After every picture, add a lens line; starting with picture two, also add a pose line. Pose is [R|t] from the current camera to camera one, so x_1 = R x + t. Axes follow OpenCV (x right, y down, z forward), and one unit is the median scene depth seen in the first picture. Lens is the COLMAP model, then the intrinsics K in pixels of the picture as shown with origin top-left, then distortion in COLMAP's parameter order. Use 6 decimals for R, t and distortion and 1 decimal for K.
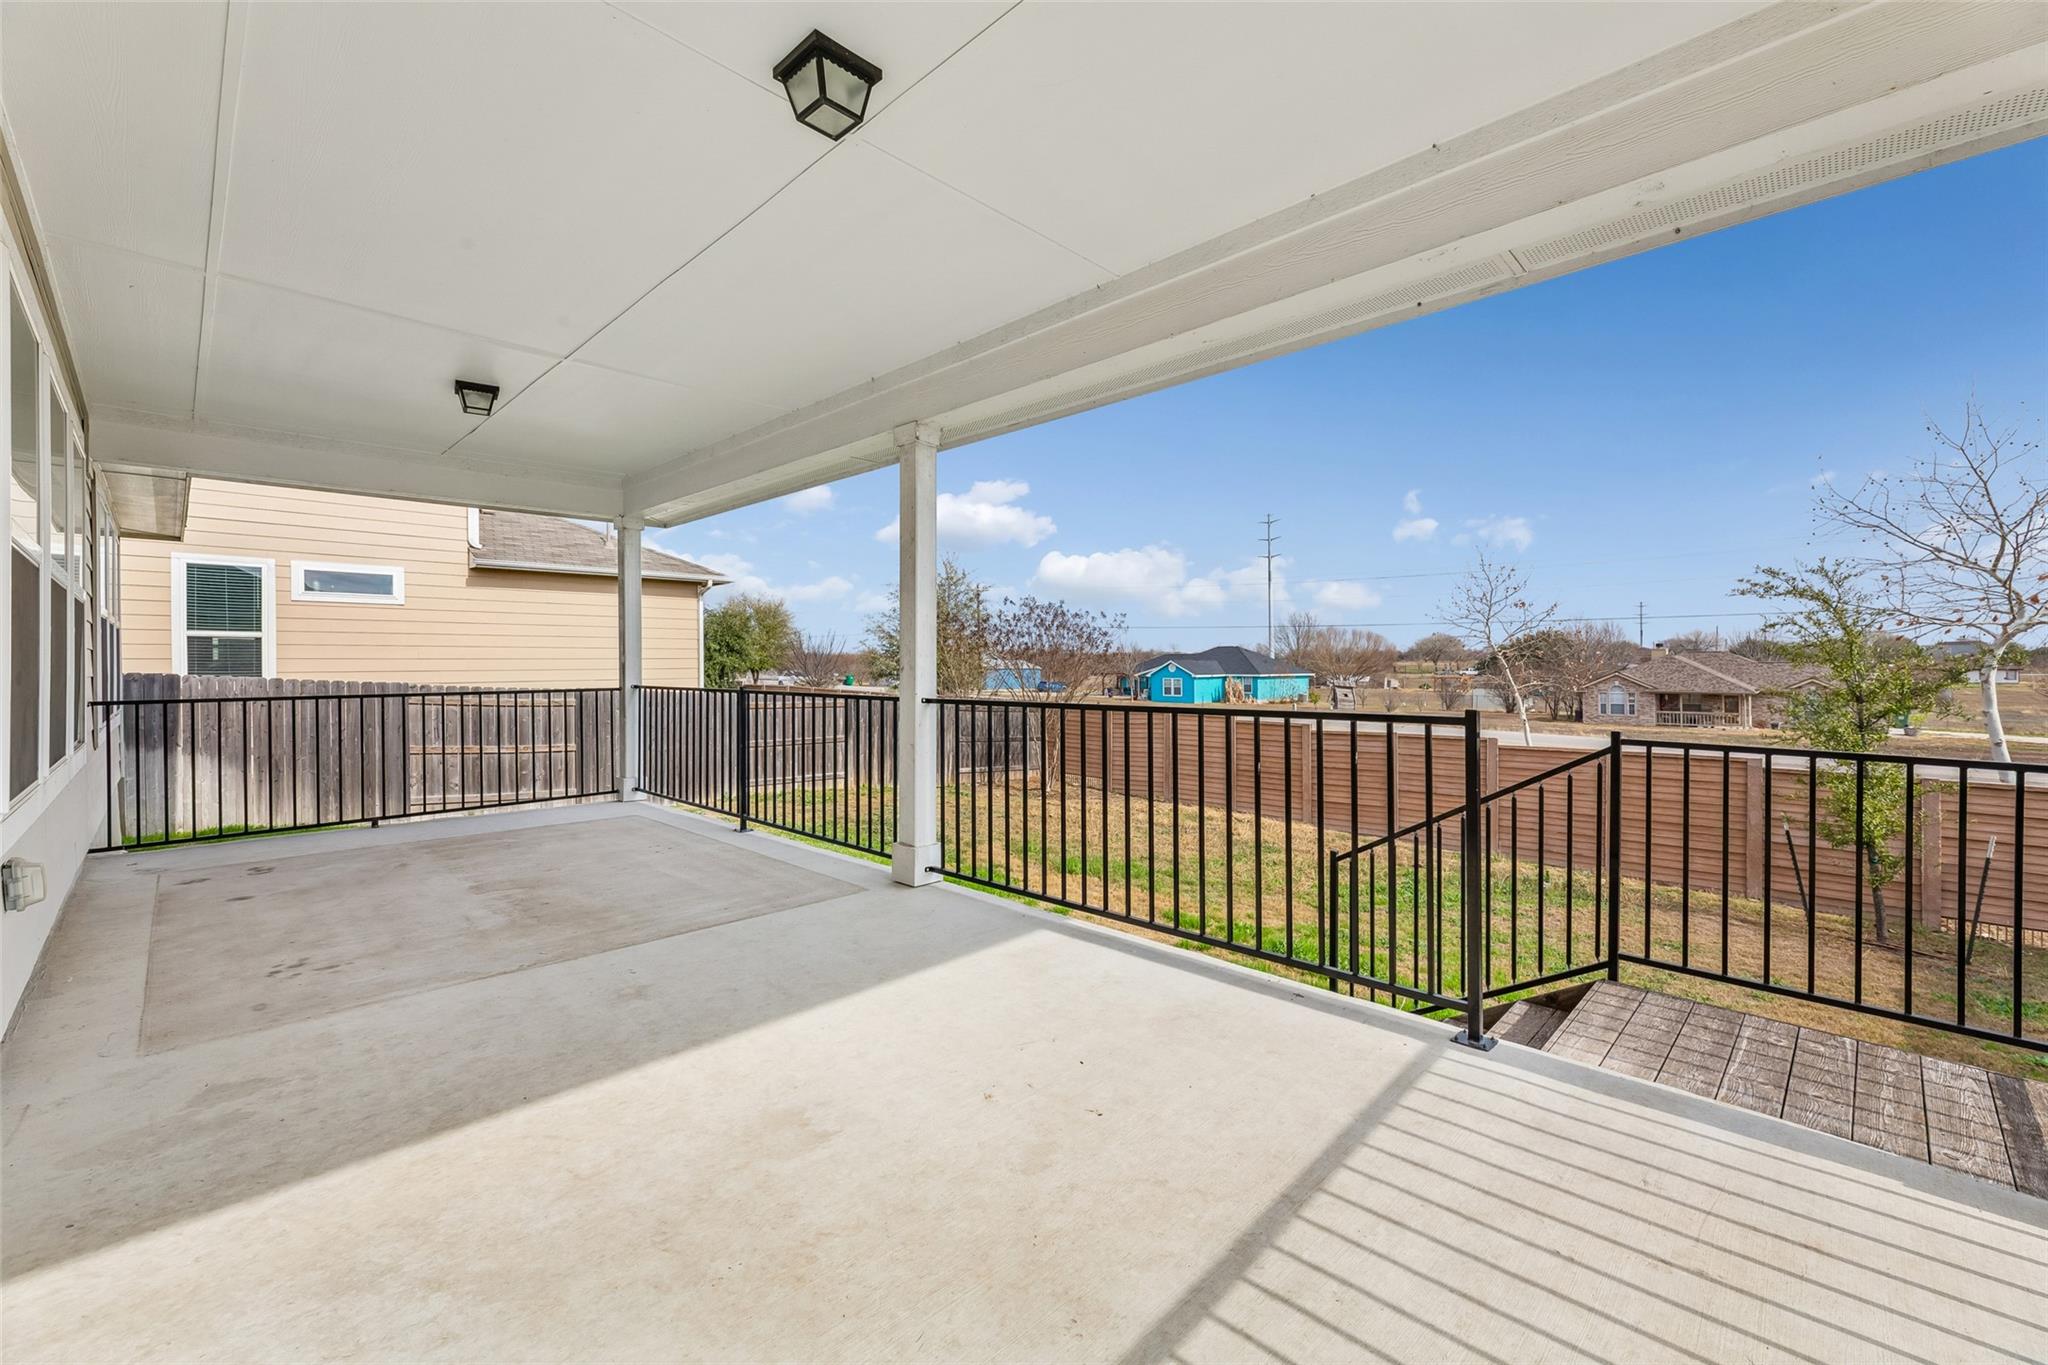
lens RADIAL K [[829.3, 0, 1028.9], [0, 829.3, 669.5], [0, 0, 1]] dist [0.000122, -0.000618]
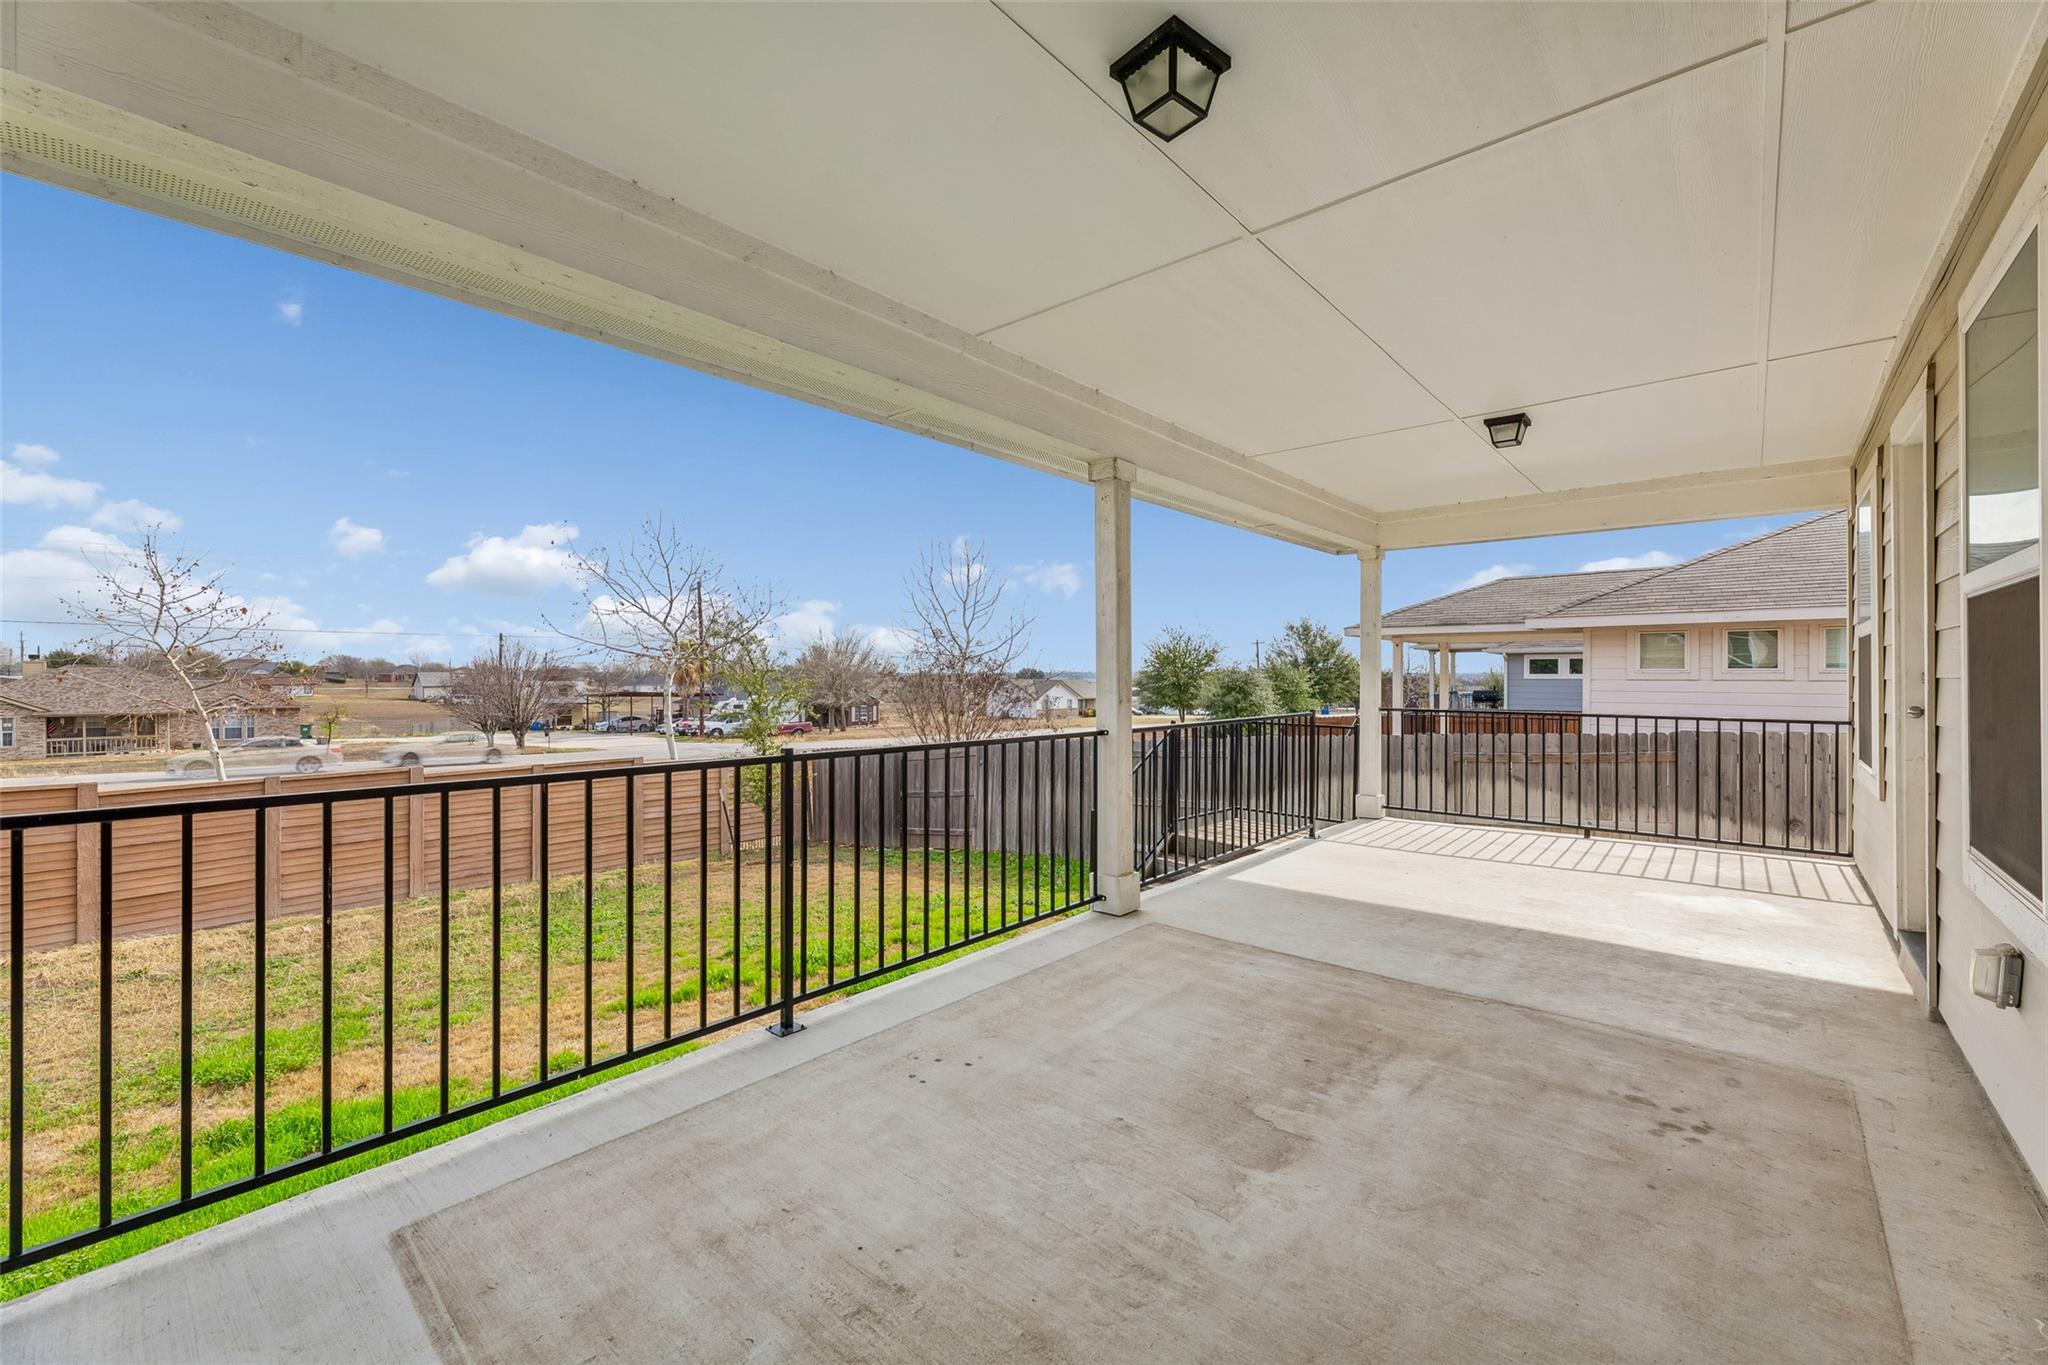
lens RADIAL K [[829.3, 0, 1034.4], [0, 829.3, 673.9], [0, 0, 1]] dist [0.000122, -0.000618]
pose [[-0.056639, 0.002082, 0.998393, -1.354893], [0.009348, 0.999955, -0.001555, -0.038772], [-0.998351, 0.009245, -0.056656, 1.368686]]
